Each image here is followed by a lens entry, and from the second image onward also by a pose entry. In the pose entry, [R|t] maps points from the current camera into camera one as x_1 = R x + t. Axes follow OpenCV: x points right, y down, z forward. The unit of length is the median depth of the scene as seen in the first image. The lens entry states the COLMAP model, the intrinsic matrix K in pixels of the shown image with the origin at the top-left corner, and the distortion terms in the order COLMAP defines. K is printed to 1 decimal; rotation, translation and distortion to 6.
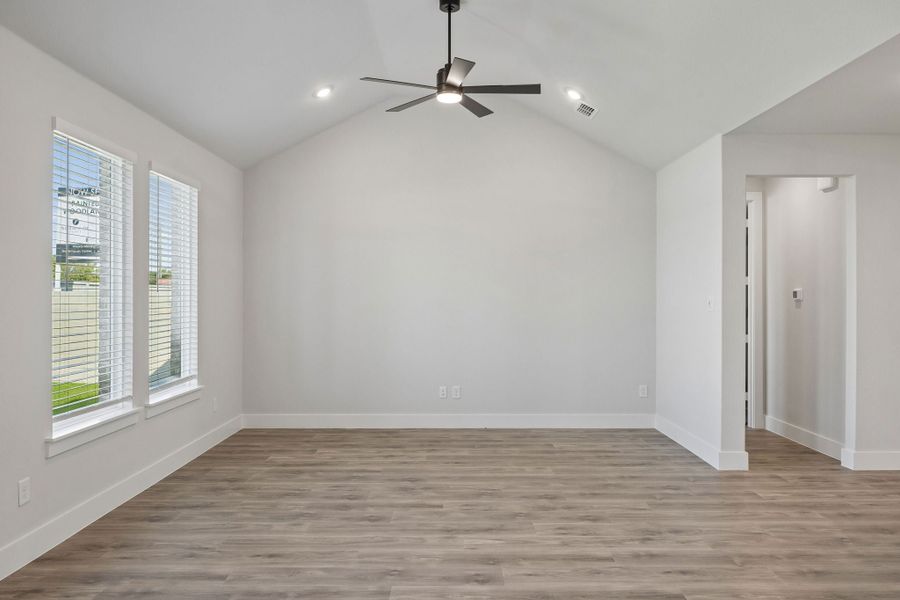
lens RADIAL K [[633.7, 0, 466.0], [0, 633.7, 296.3], [0, 0, 1]] dist [0.018266, -0.007449]
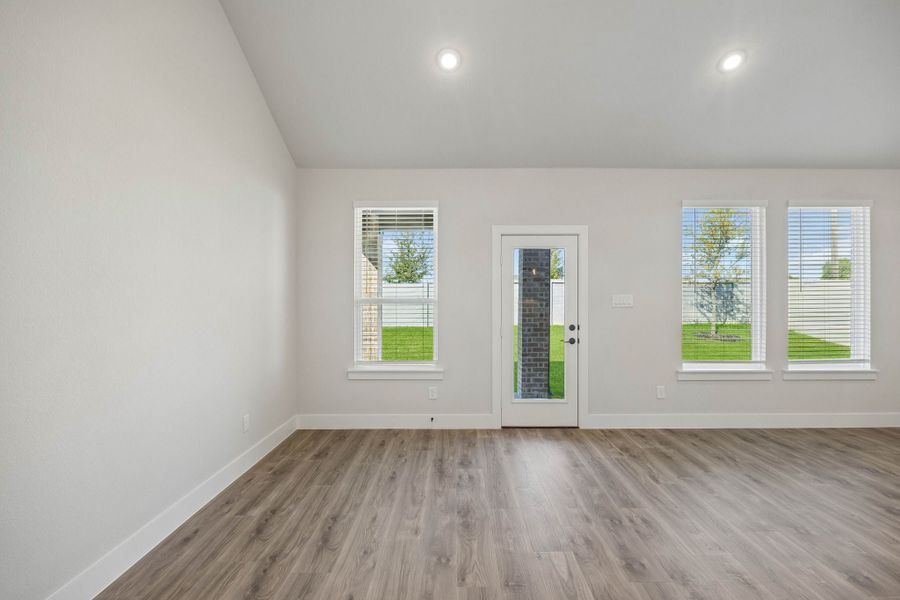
lens RADIAL K [[413.2, 0, 455.9], [0, 413.2, 302.1], [0, 0, 1]] dist [-0.001388, -0.003371]
pose [[-0.023473, 0.005030, -0.999712, 0.389292], [0.006064, 0.999970, 0.004889, 0.005425], [0.999706, -0.005948, -0.023503, 0.236531]]
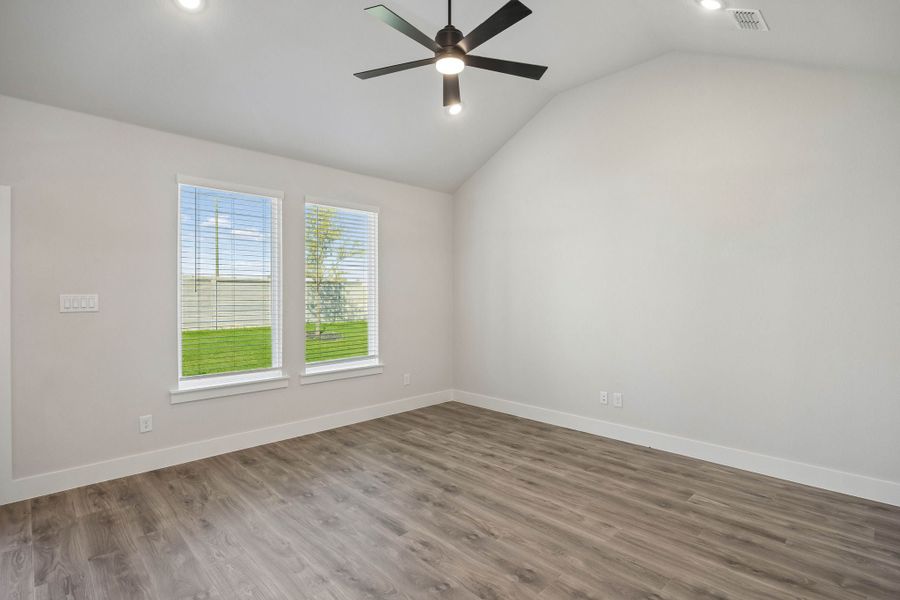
lens RADIAL K [[449.3, 0, 458.2], [0, 449.3, 299.3], [0, 0, 1]] dist [-0.002873, 0.001760]
pose [[0.687453, 0.006125, -0.726203, 0.369548], [0.003808, 0.999920, 0.012039, -0.001677], [0.726219, -0.011041, 0.687375, 0.499745]]
